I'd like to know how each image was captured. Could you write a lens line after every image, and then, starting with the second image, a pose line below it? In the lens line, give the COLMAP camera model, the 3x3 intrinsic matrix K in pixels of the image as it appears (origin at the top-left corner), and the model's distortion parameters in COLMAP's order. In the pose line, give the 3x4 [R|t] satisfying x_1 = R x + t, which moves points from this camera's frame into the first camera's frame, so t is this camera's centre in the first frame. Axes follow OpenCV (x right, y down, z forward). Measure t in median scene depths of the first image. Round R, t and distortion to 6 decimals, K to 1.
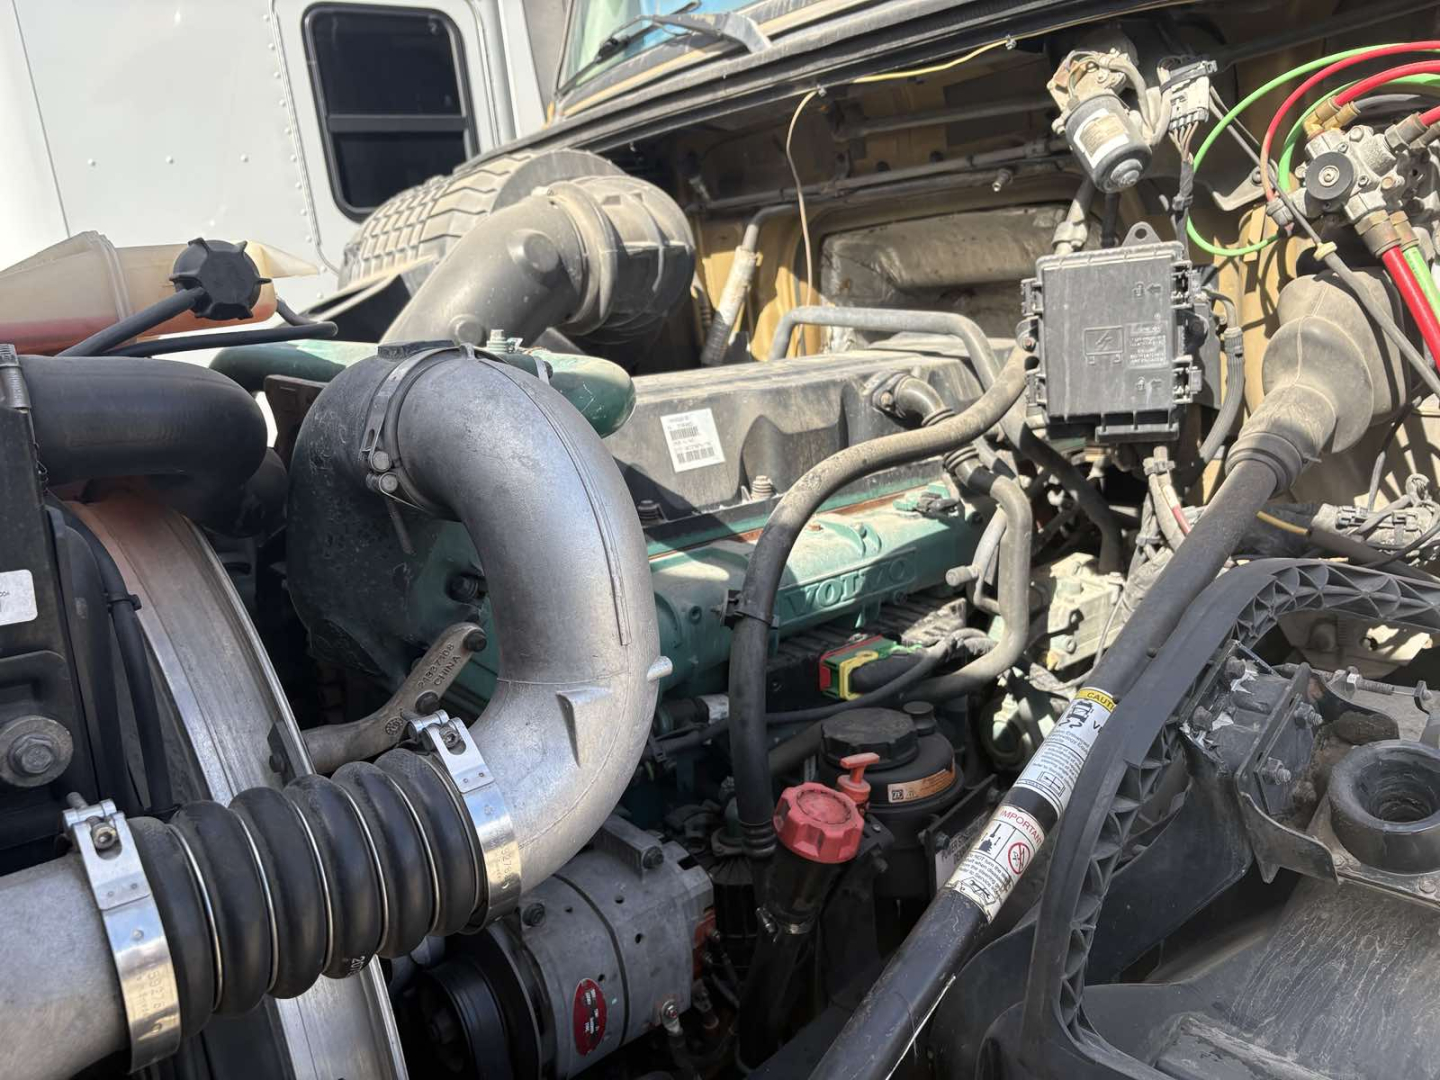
lens RADIAL K [[1014.8, 0, 738.0], [0, 1014.8, 544.2], [0, 0, 1]] dist [0.040855, -0.101074]
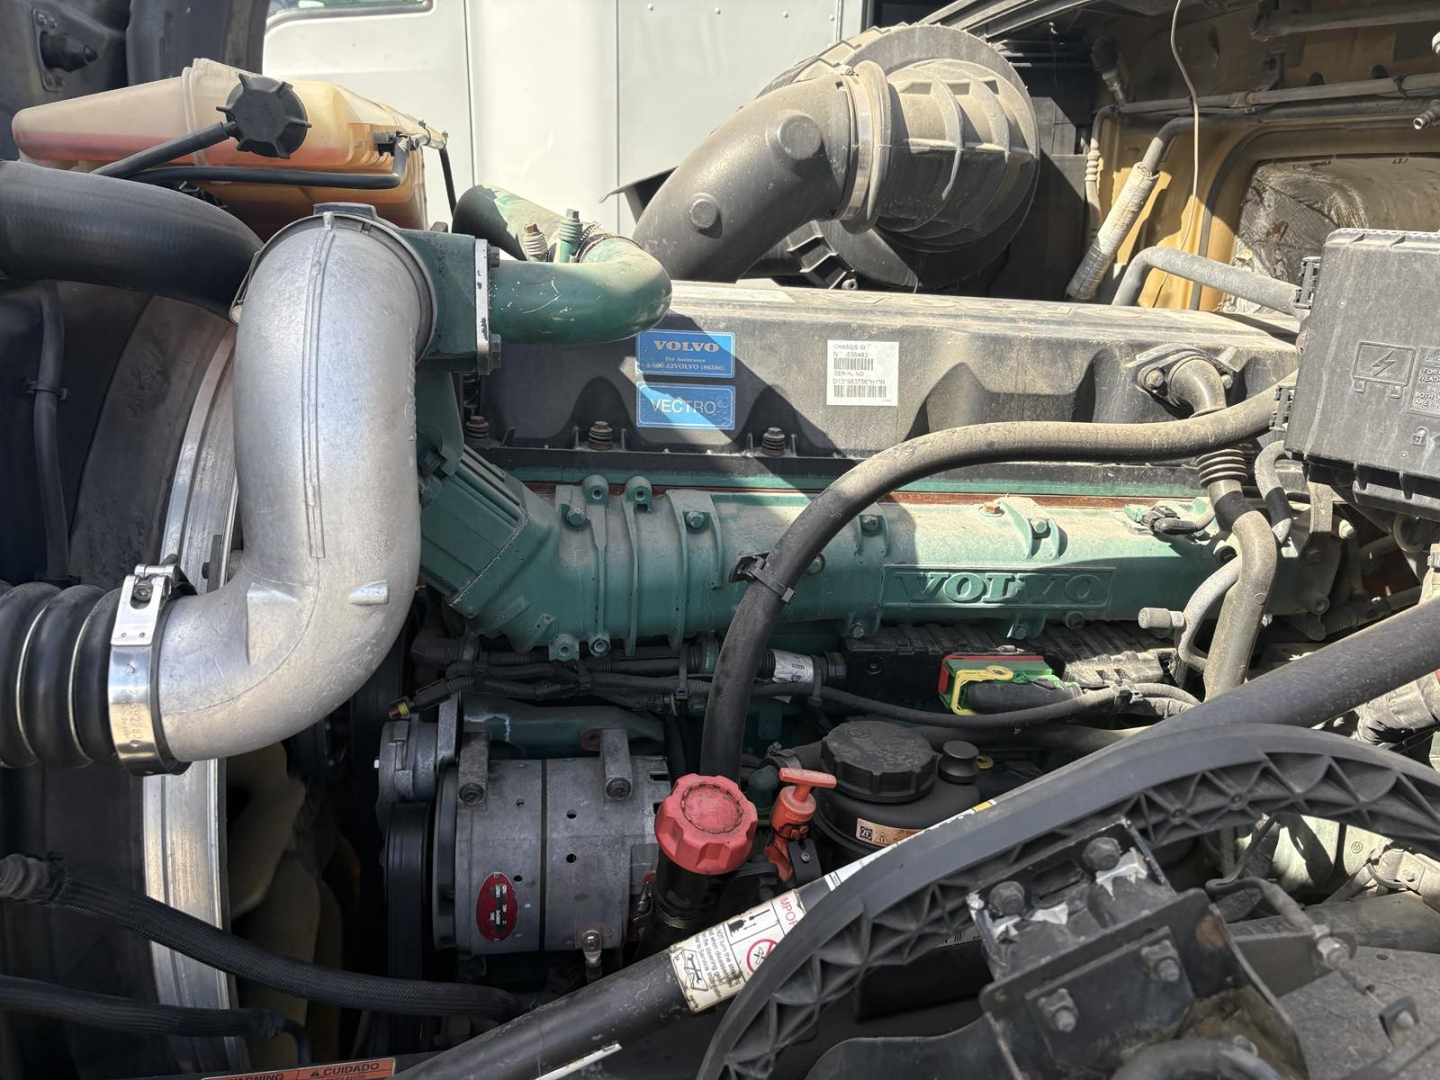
lens RADIAL K [[1042.6, 0, 720.0], [0, 1042.6, 540.0], [0, 0, 1]] dist [0.006885, -0.006197]
pose [[0.854833, 0.289634, -0.430549, 0.260103], [-0.248618, 0.956901, 0.150097, -0.064659], [0.455466, -0.021266, 0.889999, 0.128557]]
